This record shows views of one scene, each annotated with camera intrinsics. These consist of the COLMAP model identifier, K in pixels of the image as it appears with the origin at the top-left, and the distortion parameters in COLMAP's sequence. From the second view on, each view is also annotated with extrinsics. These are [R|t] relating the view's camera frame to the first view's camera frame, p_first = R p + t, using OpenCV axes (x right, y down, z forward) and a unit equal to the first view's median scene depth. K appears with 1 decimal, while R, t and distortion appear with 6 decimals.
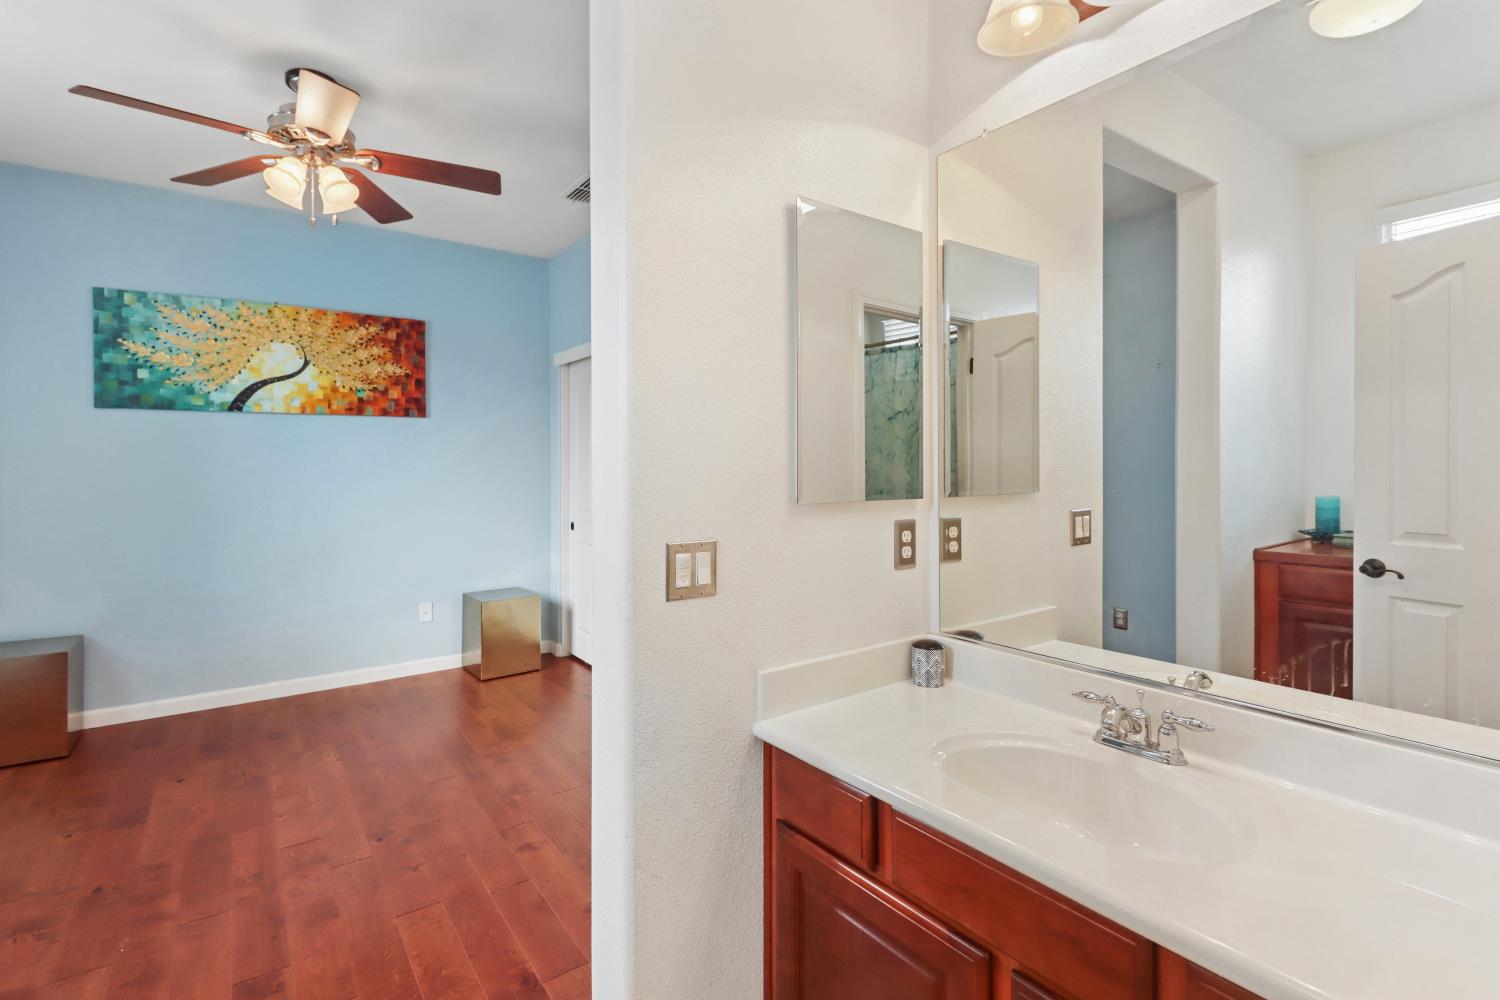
lens RADIAL K [[691.6, 0, 746.5], [0, 691.6, 464.2], [0, 0, 1]] dist [0.013342, -0.010421]
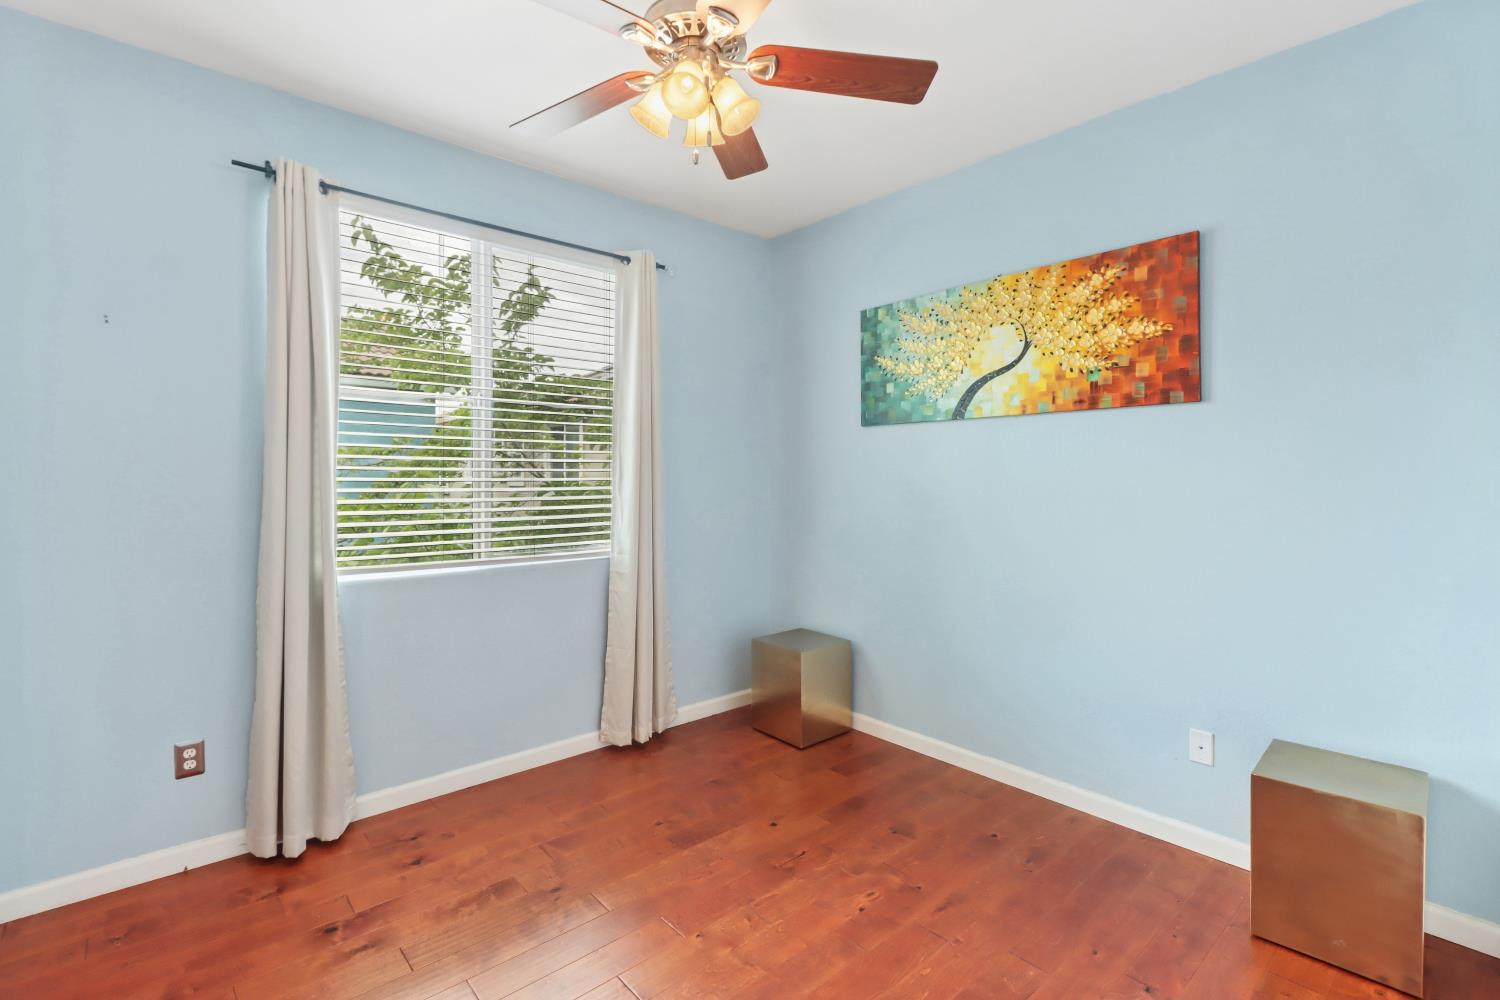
lens RADIAL K [[691.6, 0, 735.1], [0, 691.6, 481.0], [0, 0, 1]] dist [0.013342, -0.010421]
pose [[0.095210, 0.011193, -0.995394, 0.067110], [-0.002056, 0.999937, 0.011047, -0.009164], [0.995455, 0.000995, 0.095227, 0.601764]]
